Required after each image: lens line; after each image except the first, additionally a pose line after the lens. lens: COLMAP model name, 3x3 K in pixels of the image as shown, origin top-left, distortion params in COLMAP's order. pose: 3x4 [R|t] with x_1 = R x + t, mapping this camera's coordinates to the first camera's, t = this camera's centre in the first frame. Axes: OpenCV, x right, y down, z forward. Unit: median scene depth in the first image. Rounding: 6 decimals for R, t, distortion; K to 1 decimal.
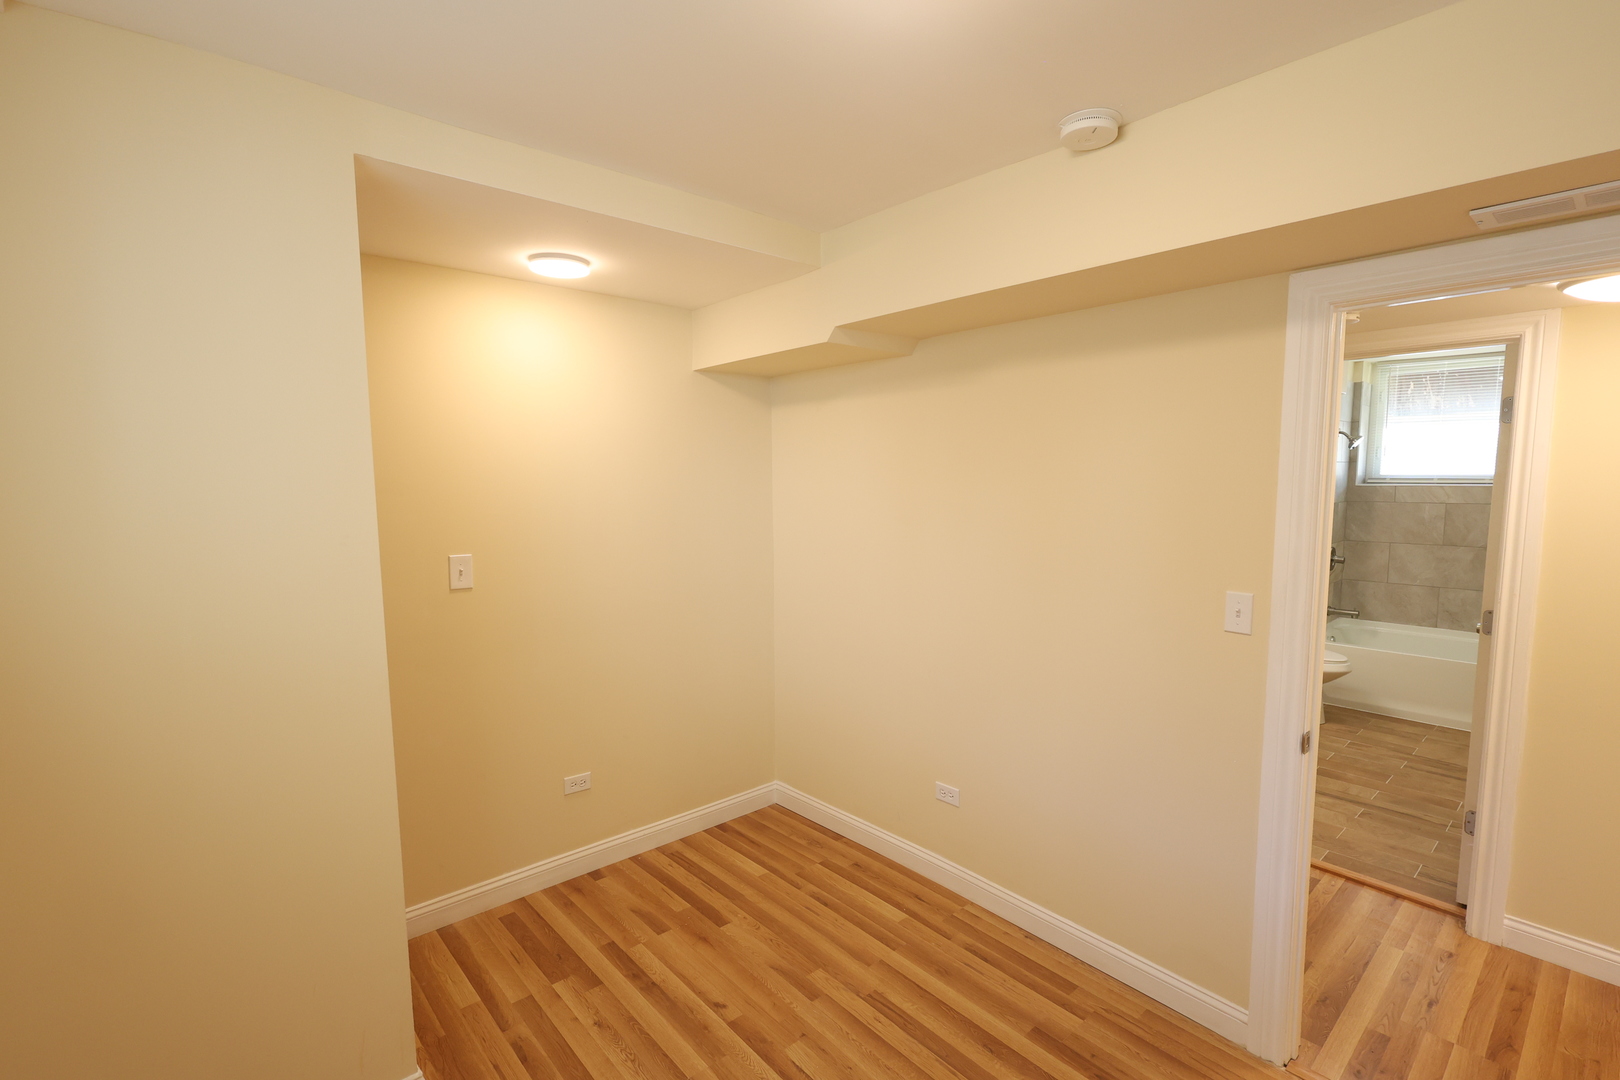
lens RADIAL K [[745.5, 0, 812.8], [0, 745.5, 544.1], [0, 0, 1]] dist [-0.003470, 0.000305]
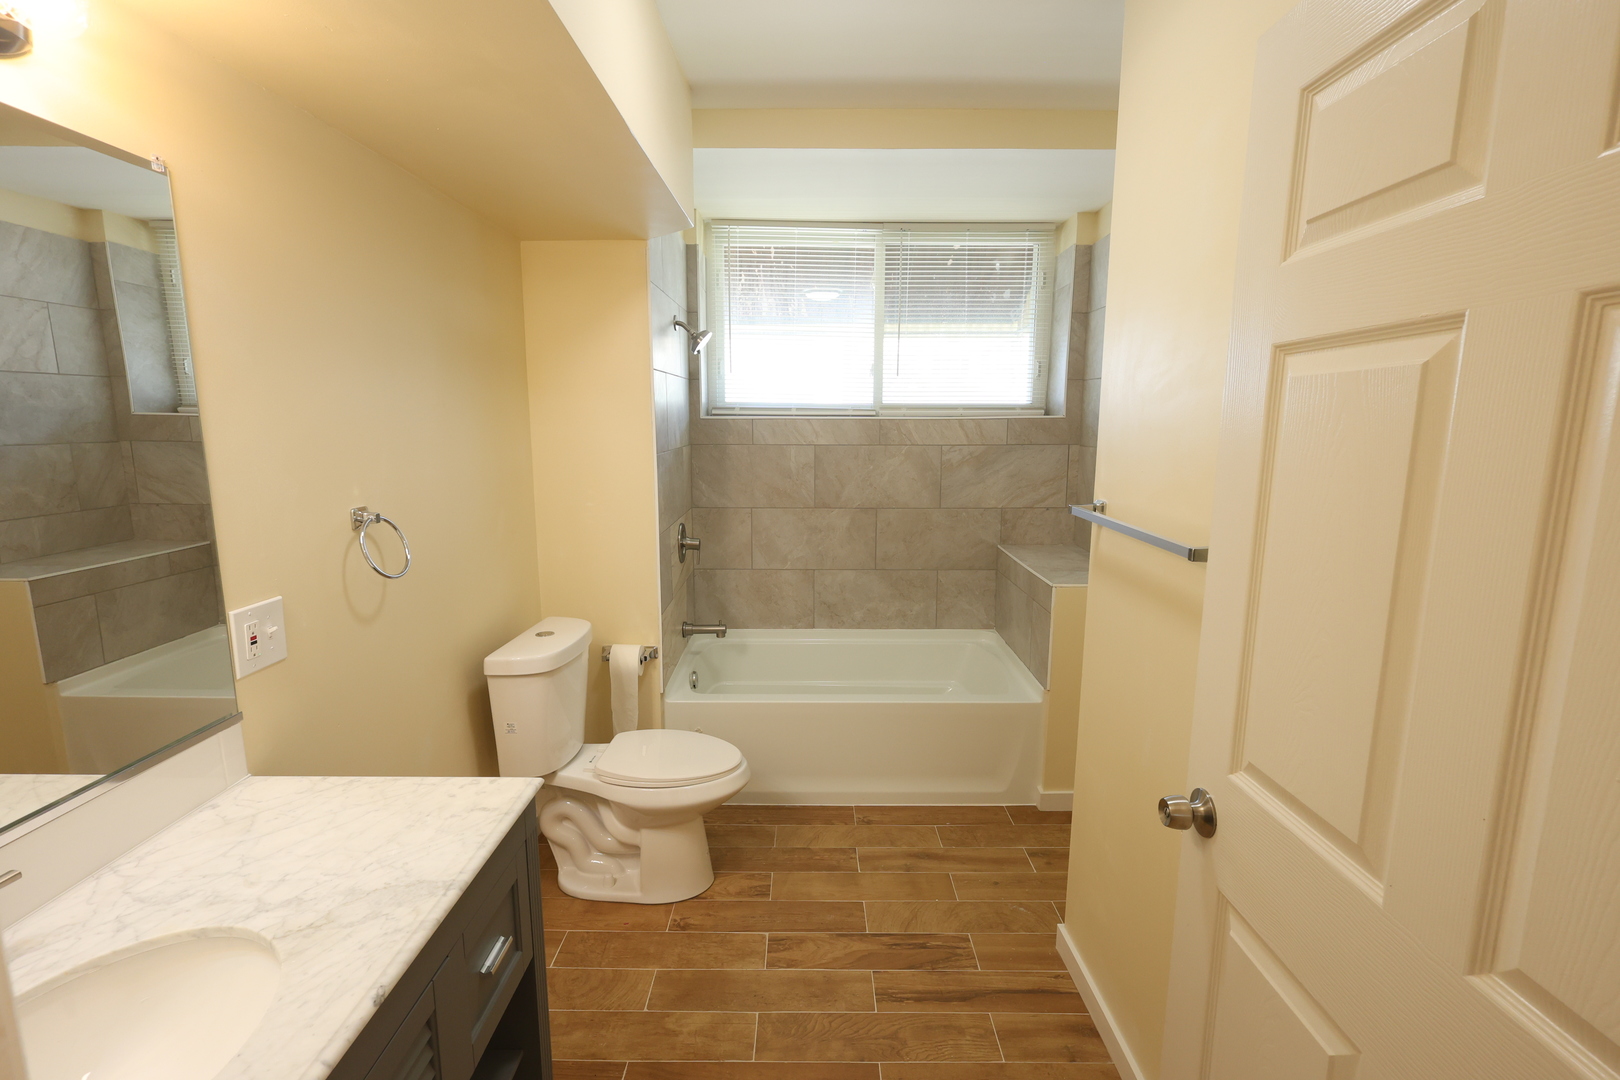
lens RADIAL K [[745.5, 0, 812.8], [0, 745.5, 544.1], [0, 0, 1]] dist [-0.003470, 0.000305]
pose [[0.661541, -0.120014, 0.740243, 0.332861], [0.061983, 0.992484, 0.105516, -0.036106], [-0.747343, -0.023921, 0.664008, 0.536794]]
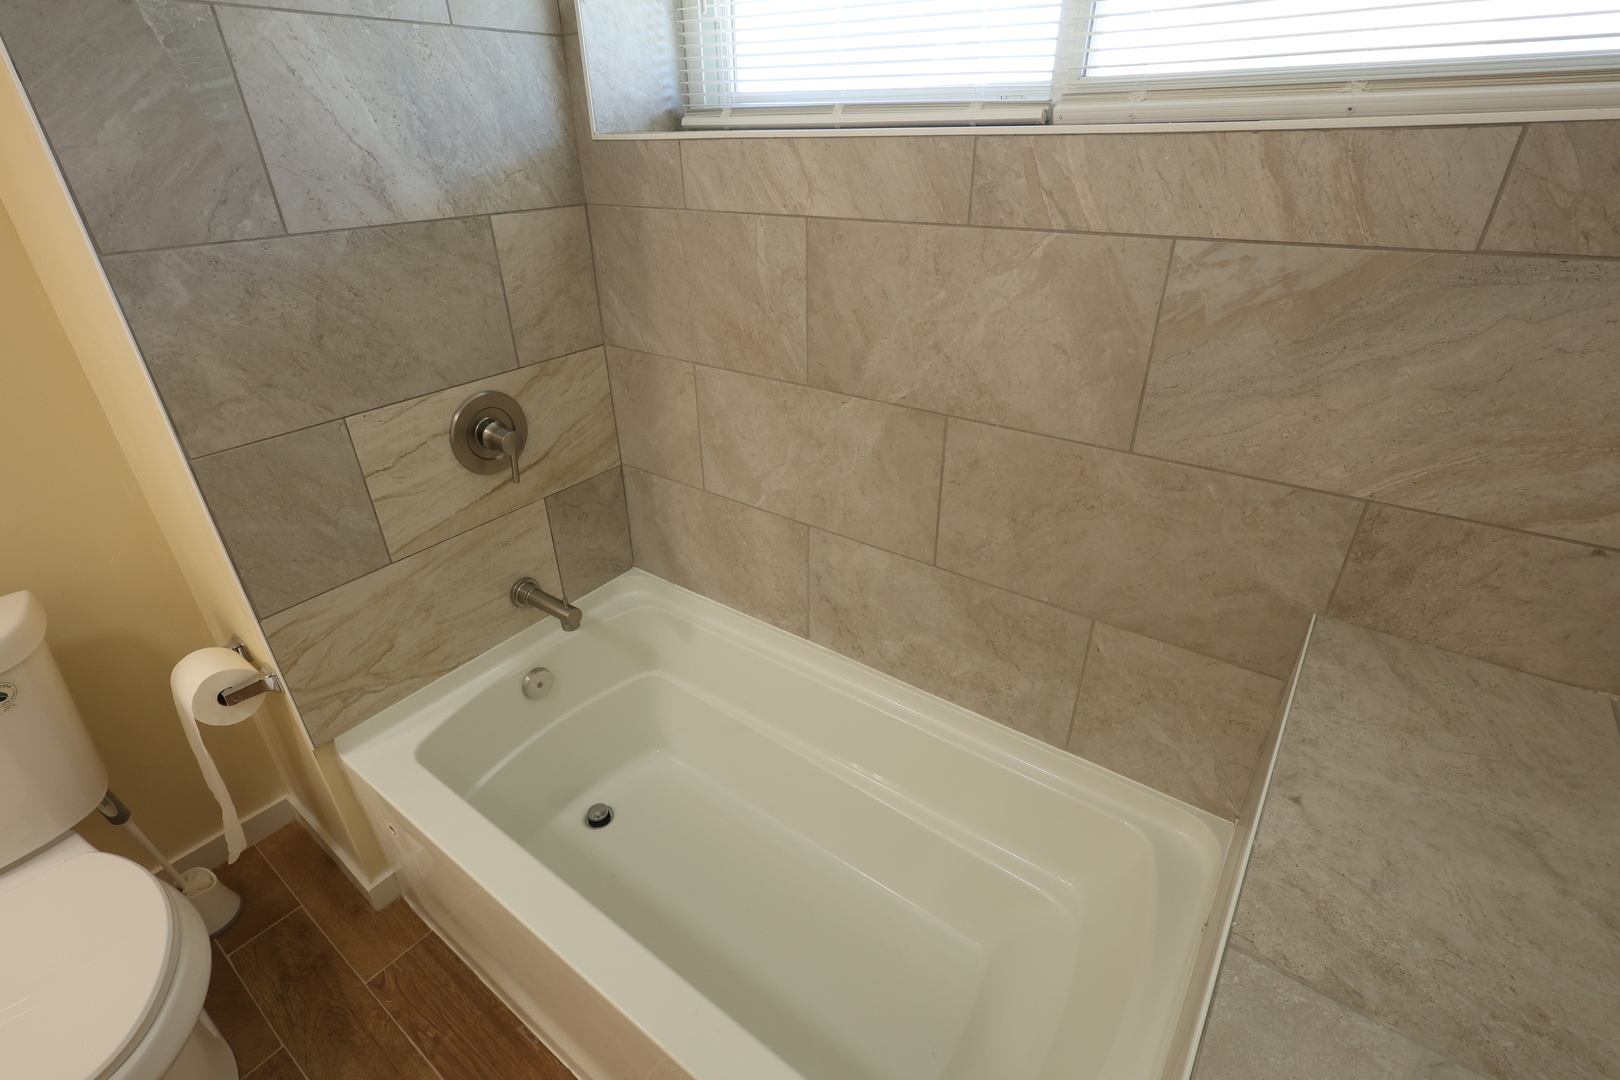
lens RADIAL K [[745.5, 0, 812.8], [0, 745.5, 544.1], [0, 0, 1]] dist [-0.003470, 0.000305]
pose [[0.980591, -0.104007, 0.166202, 0.775989], [0.028494, 0.914297, 0.404042, -0.053667], [-0.193981, -0.391464, 0.899515, 0.713012]]
